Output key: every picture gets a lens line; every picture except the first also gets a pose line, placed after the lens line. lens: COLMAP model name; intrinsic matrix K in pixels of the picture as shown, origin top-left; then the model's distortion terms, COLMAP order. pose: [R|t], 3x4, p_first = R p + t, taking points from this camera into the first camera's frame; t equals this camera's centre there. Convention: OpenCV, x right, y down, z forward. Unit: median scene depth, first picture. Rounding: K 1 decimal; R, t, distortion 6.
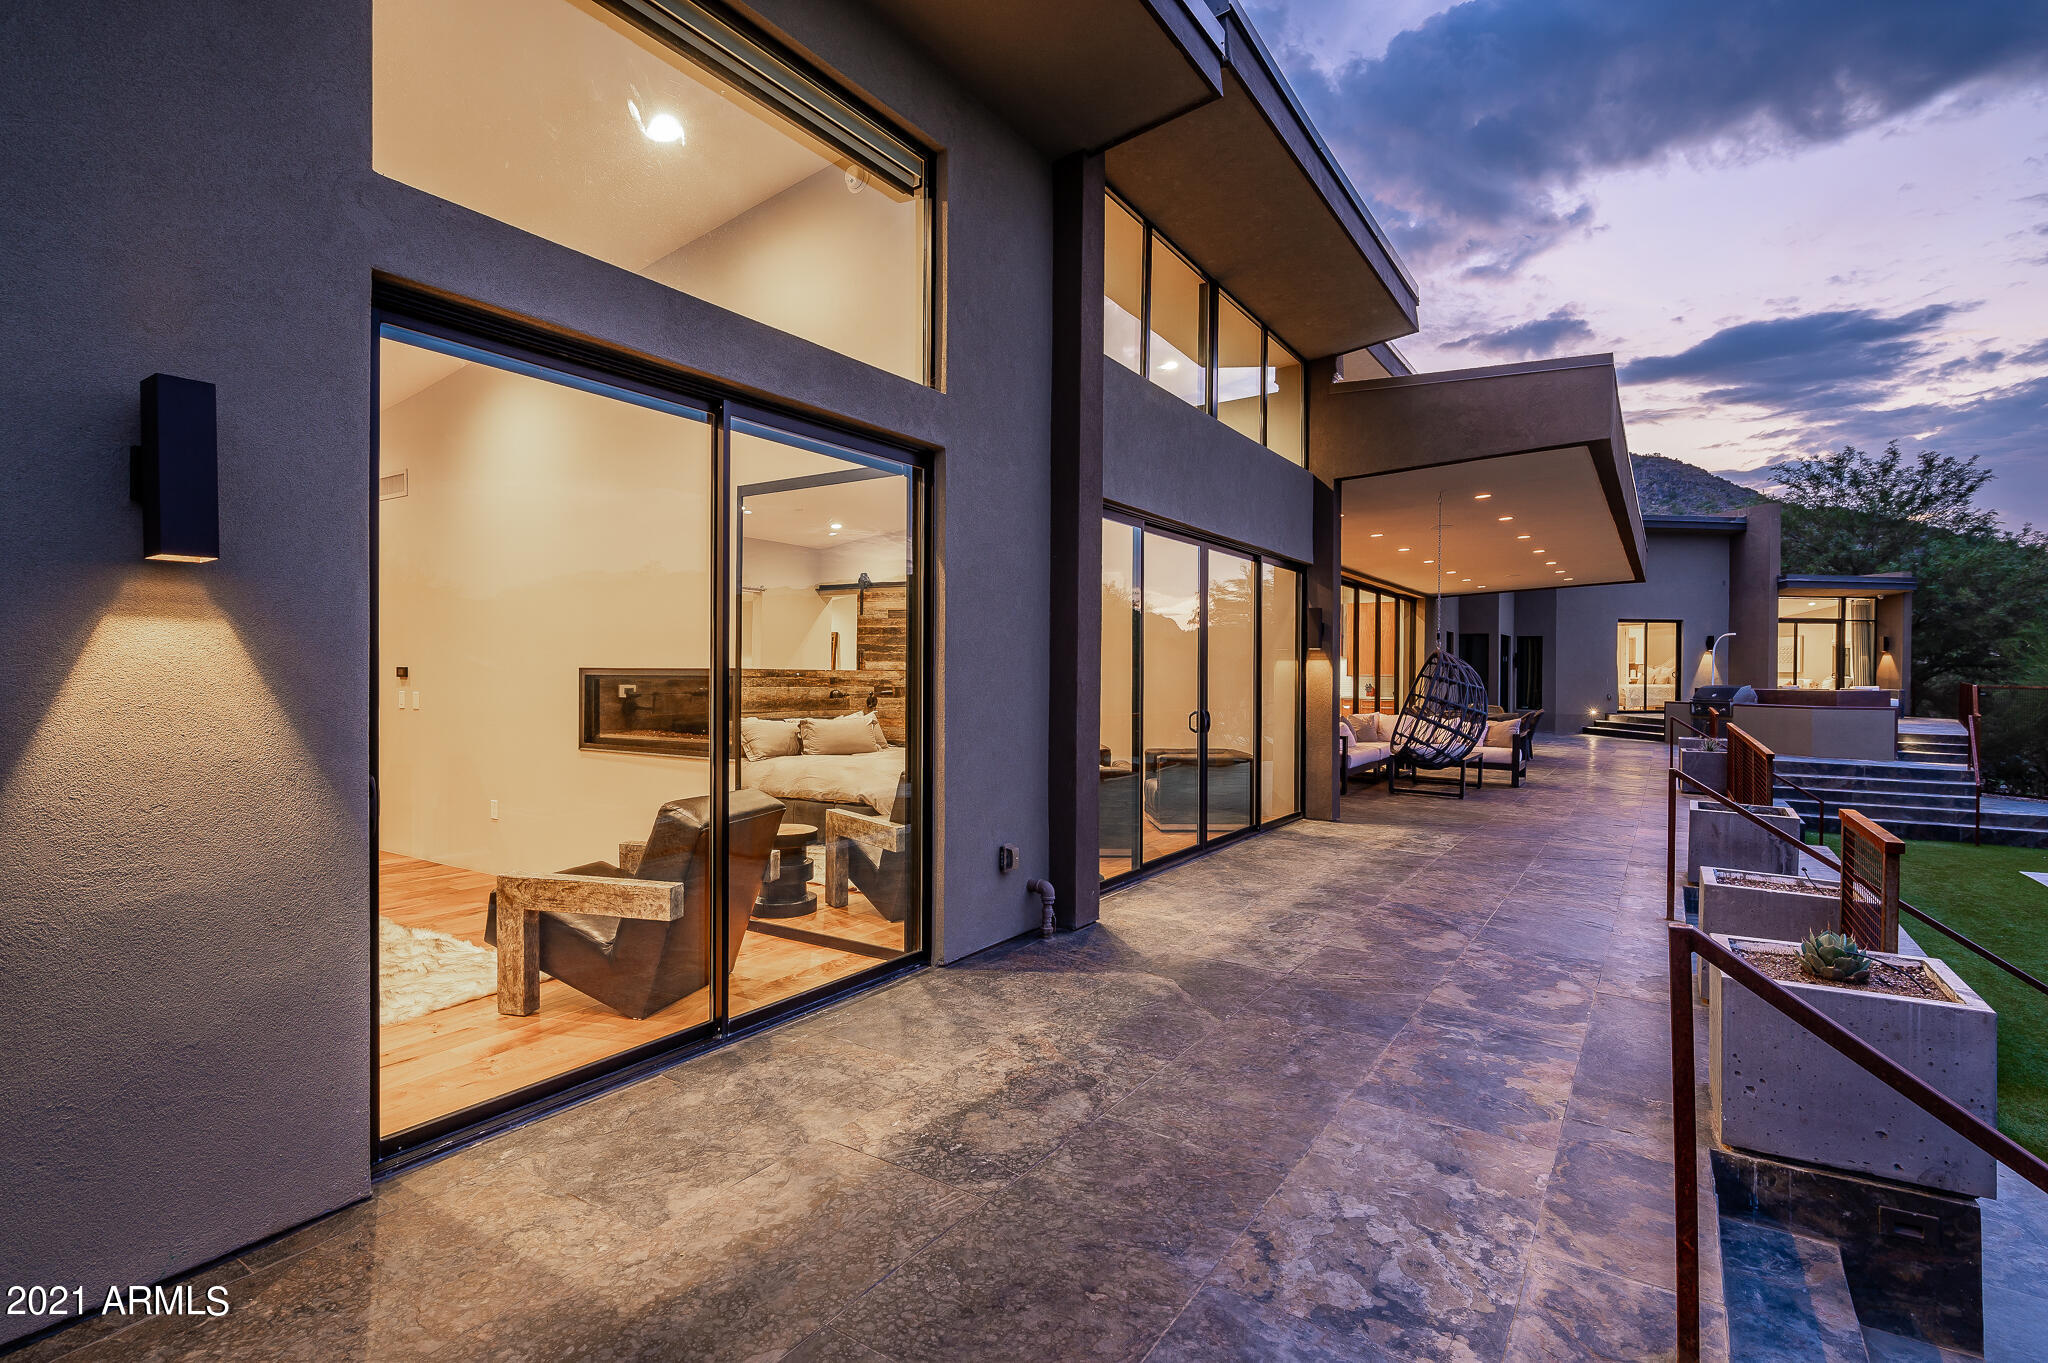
lens RADIAL K [[992.7, 0, 1024.0], [0, 992.7, 681.5], [0, 0, 1]] dist [-0.001547, 0.005070]
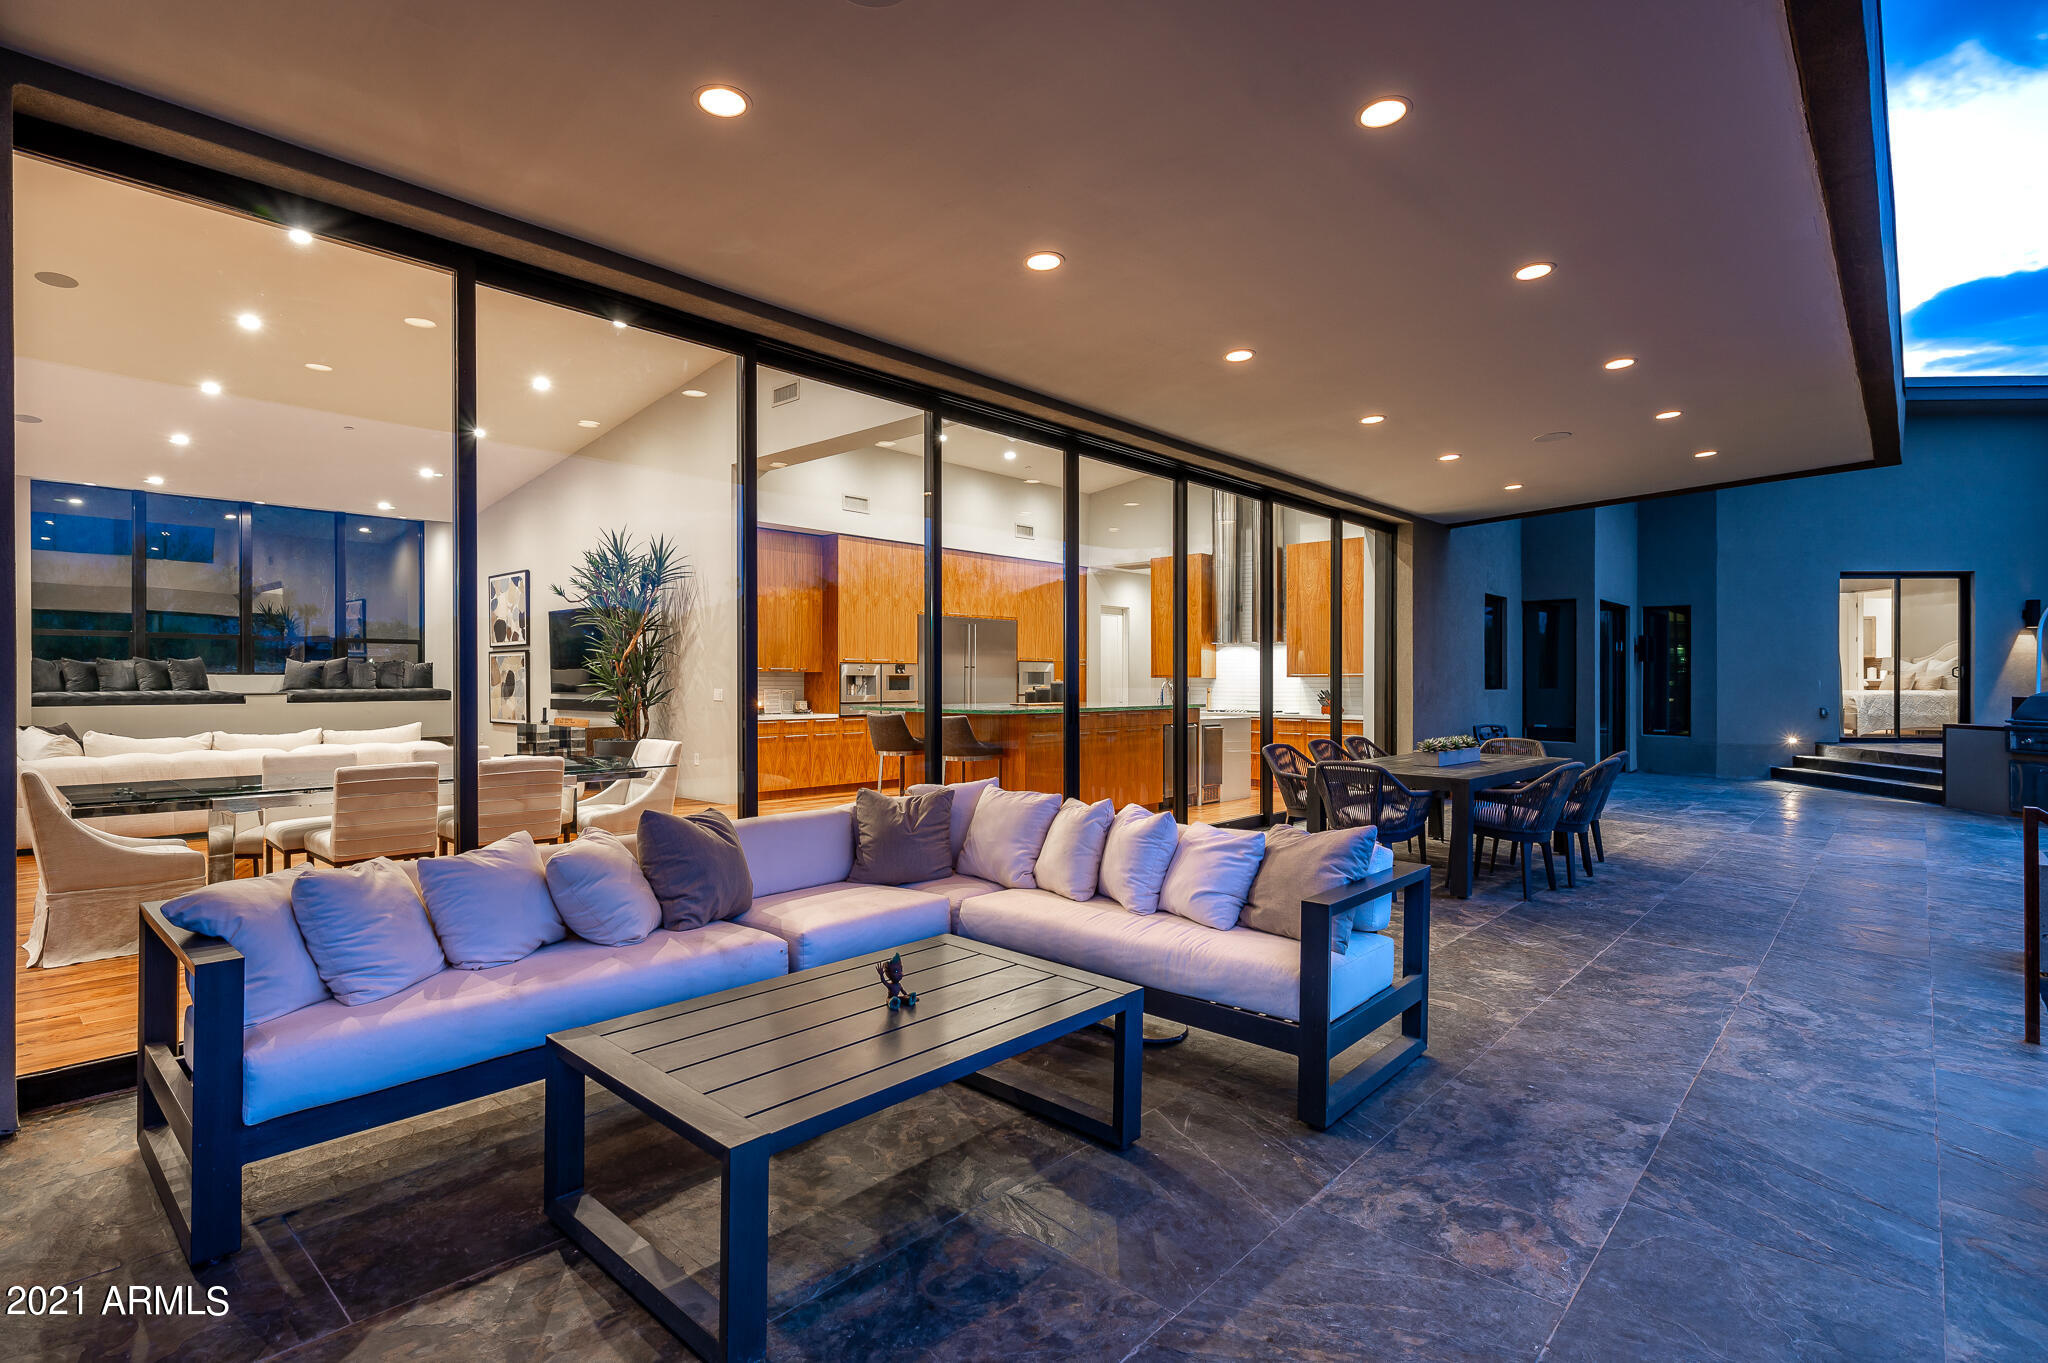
lens RADIAL K [[992.7, 0, 1024.0], [0, 992.7, 681.5], [0, 0, 1]] dist [-0.001547, 0.005070]
pose [[0.987860, -0.005289, -0.155256, 0.268630], [0.003832, 0.999946, -0.009682, 0.002158], [0.155299, 0.008970, 0.987827, 0.438105]]
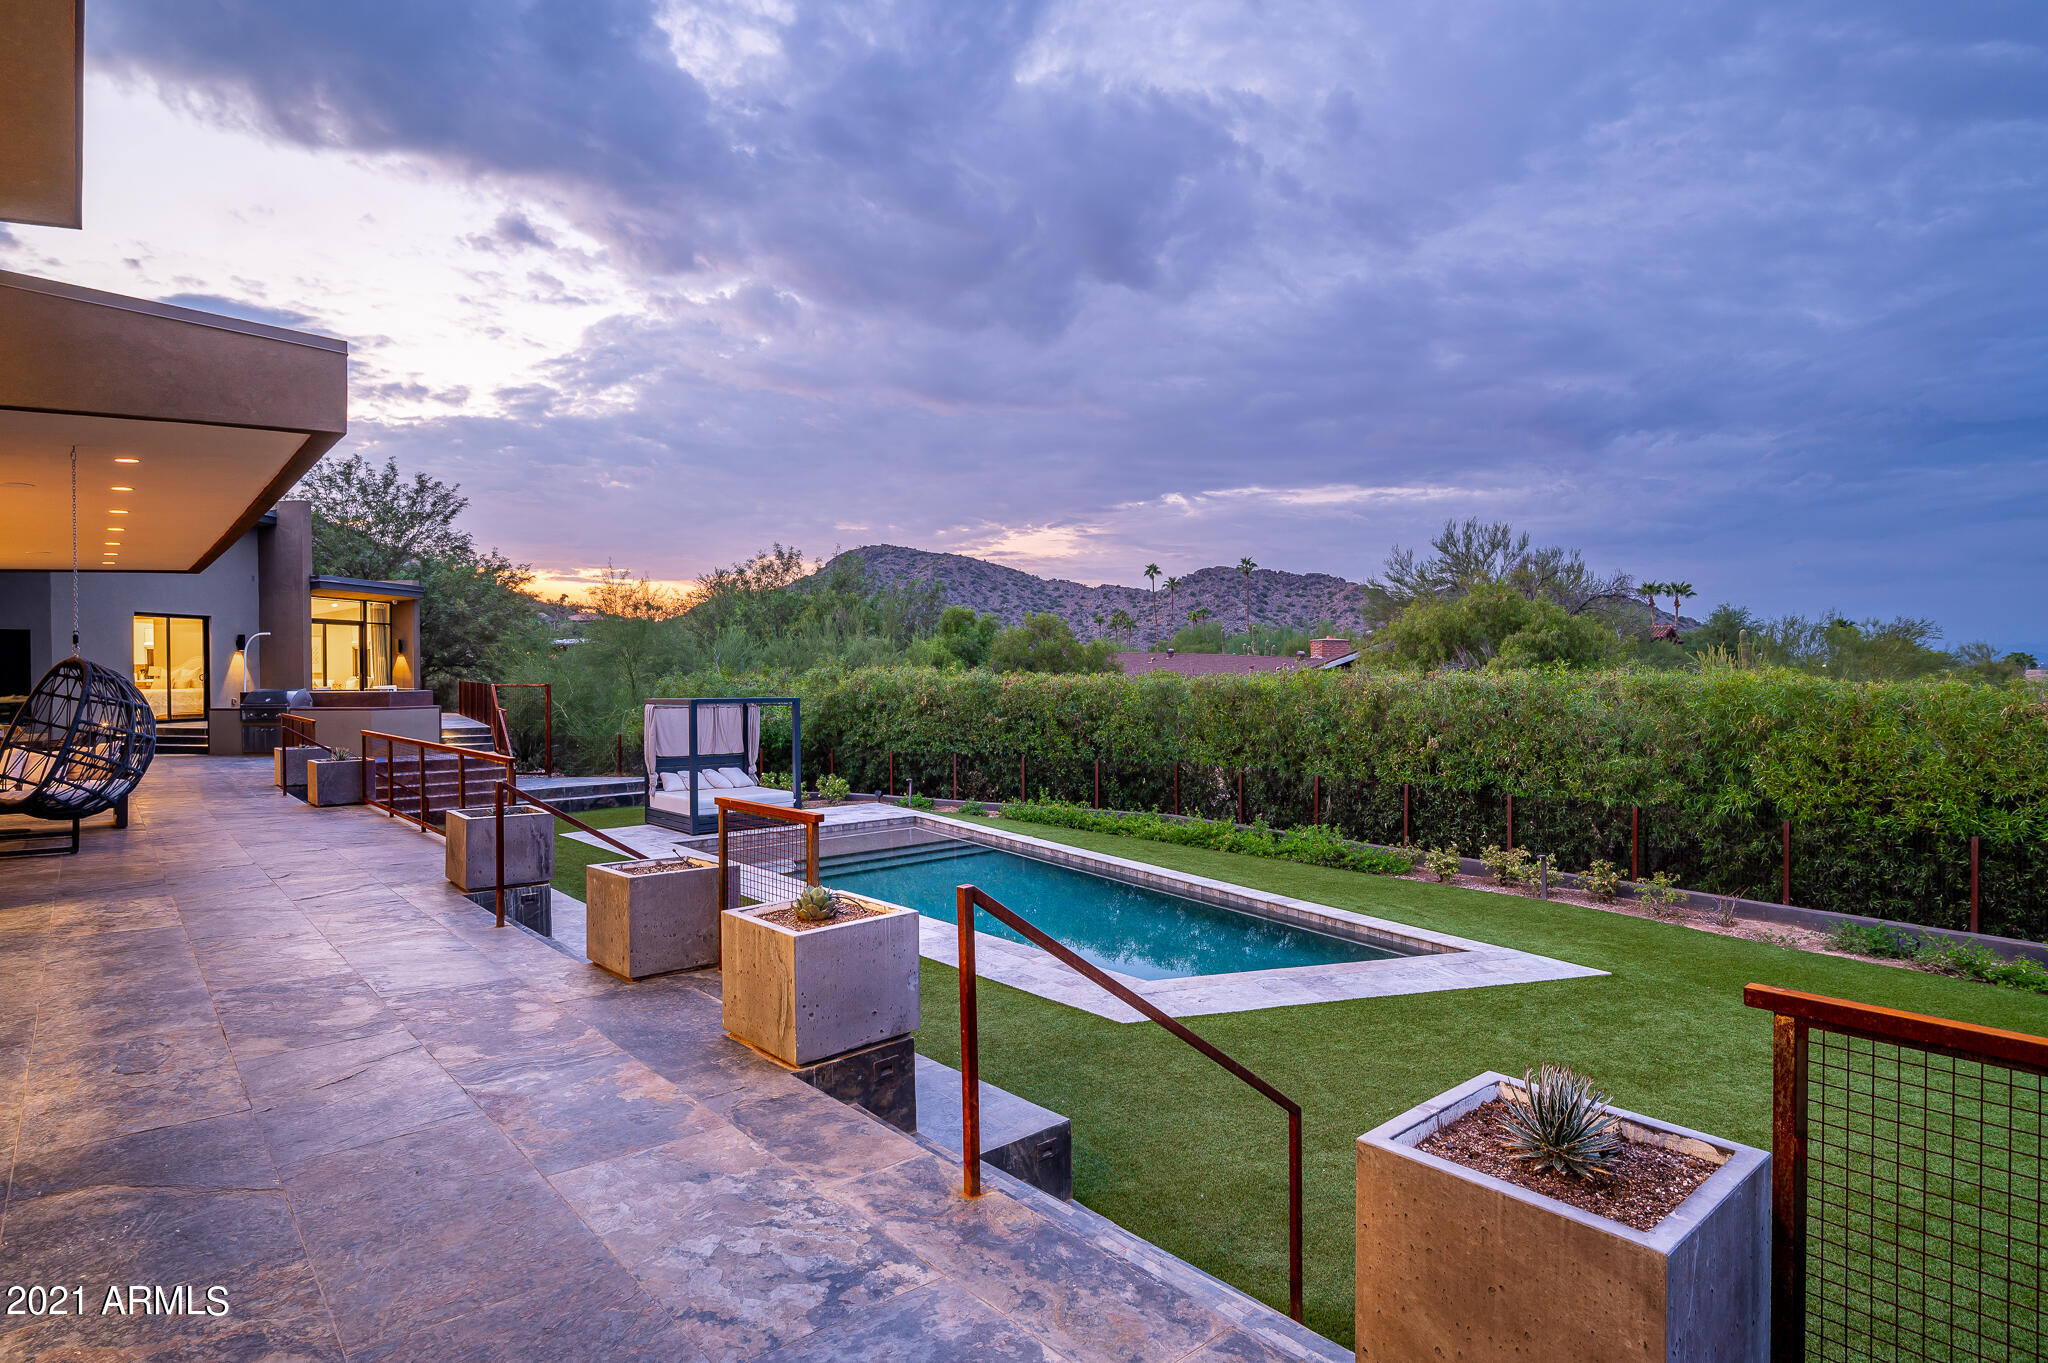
lens RADIAL K [[1061.3, 0, 1024.0], [0, 1061.3, 681.5], [0, 0, 1]] dist [-0.002673, 0.000637]
pose [[0.270107, -0.018476, 0.962653, -0.068068], [0.016239, 0.999761, 0.014632, -0.006083], [-0.962693, 0.011681, 0.270343, 0.043389]]
